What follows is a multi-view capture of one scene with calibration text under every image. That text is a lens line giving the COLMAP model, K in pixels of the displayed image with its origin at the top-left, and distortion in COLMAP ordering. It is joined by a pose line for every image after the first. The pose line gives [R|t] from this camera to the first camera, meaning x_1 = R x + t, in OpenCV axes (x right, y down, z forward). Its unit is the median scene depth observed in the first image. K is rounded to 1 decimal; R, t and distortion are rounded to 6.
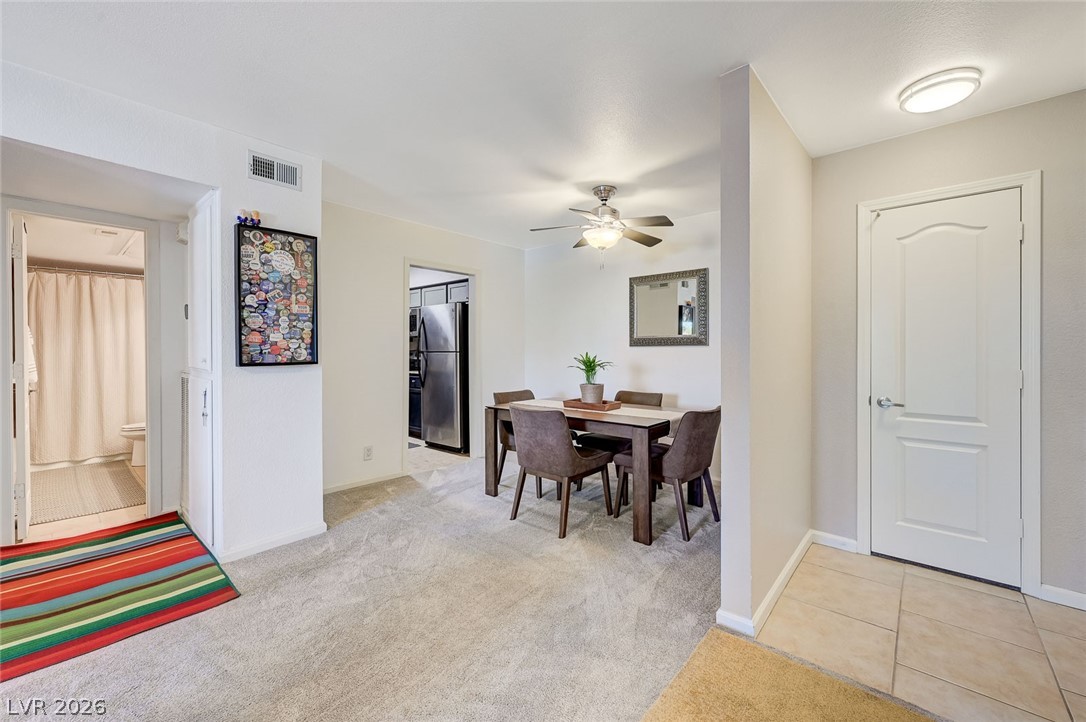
lens RADIAL K [[436.0, 0, 545.5], [0, 436.0, 352.7], [0, 0, 1]] dist [0.000396, 0.000171]
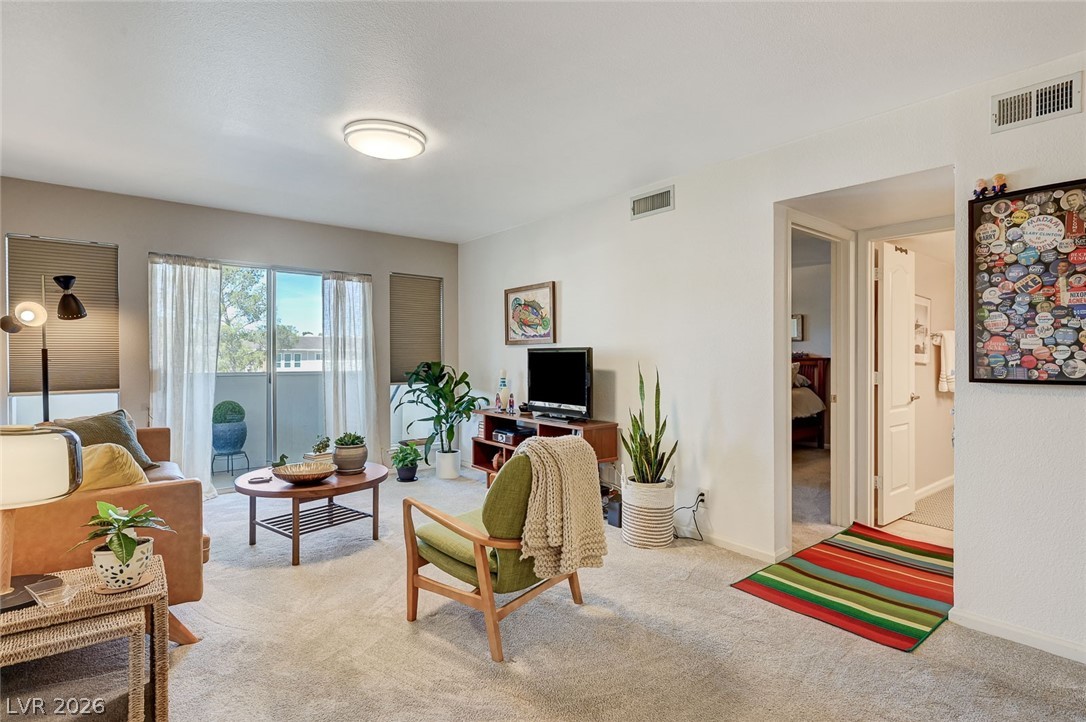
lens RADIAL K [[543.9, 0, 543.7], [0, 543.9, 357.3], [0, 0, 1]] dist [-0.001877, -0.000551]
pose [[-0.172538, 0.001256, -0.985002, 0.372424], [-0.014330, 0.999890, 0.003785, -0.005283], [0.984899, 0.014768, -0.172501, 0.390931]]
